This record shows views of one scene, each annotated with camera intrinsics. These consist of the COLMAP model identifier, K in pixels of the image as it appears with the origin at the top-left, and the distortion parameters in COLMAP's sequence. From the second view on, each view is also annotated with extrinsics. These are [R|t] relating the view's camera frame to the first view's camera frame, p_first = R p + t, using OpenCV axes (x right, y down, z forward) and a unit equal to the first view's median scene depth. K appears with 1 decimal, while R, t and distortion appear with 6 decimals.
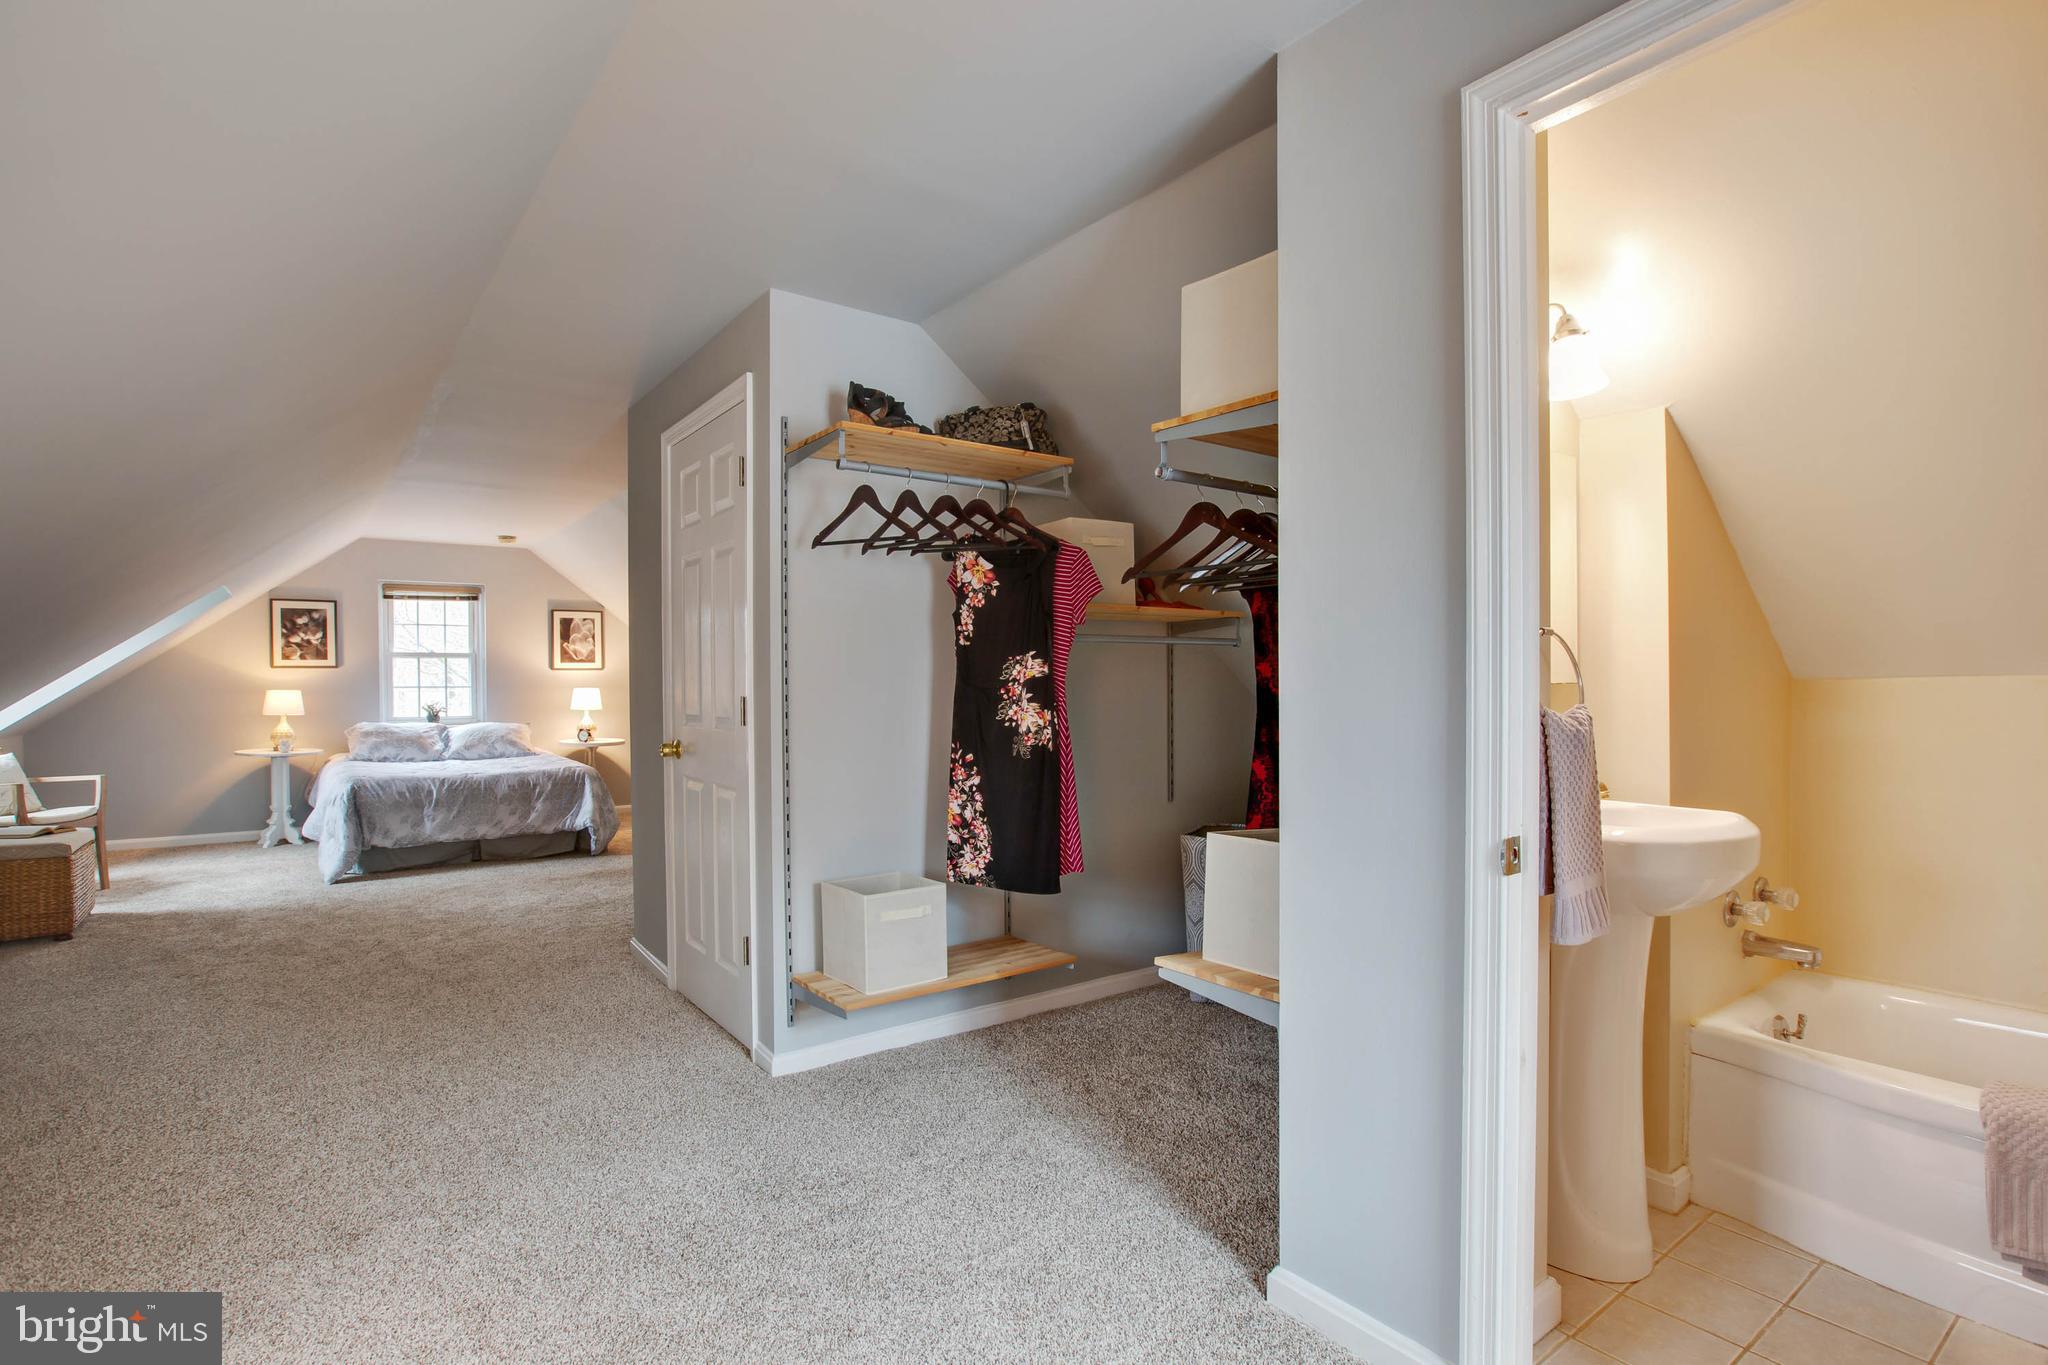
lens RADIAL K [[998.5, 0, 1024.0], [0, 998.5, 682.5], [0, 0, 1]] dist [-0.052787, 0.007150]
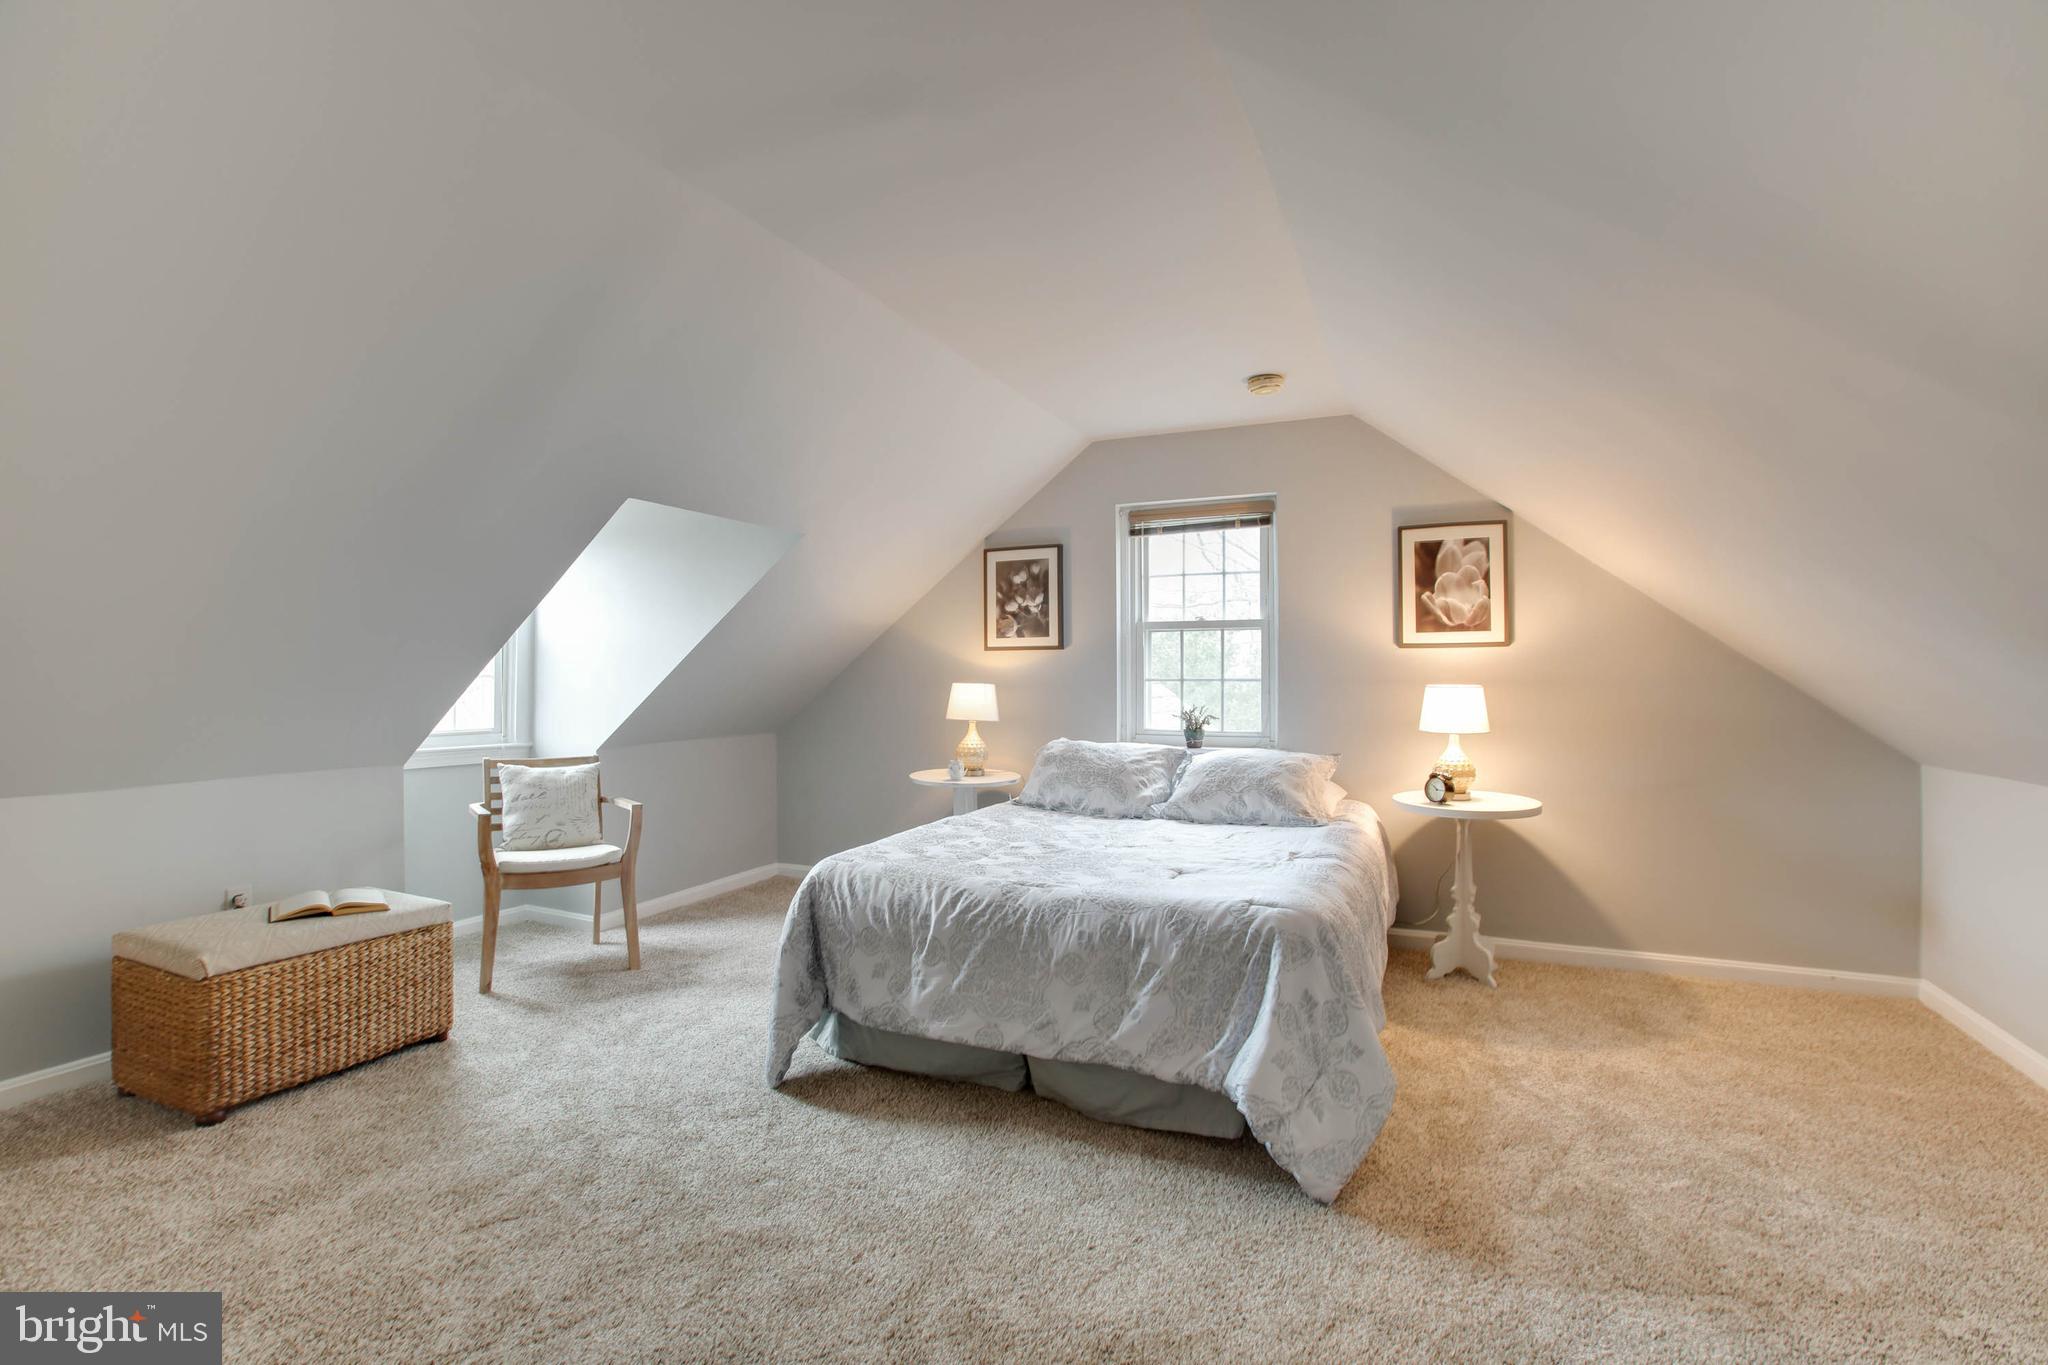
lens RADIAL K [[948.8, 0, 1006.6], [0, 948.8, 673.9], [0, 0, 1]] dist [-0.053095, 0.025546]
pose [[0.473691, 0.004757, -0.880678, -0.169291], [-0.001948, 0.999989, 0.004354, -0.001198], [0.880689, -0.000347, 0.473695, 0.663261]]
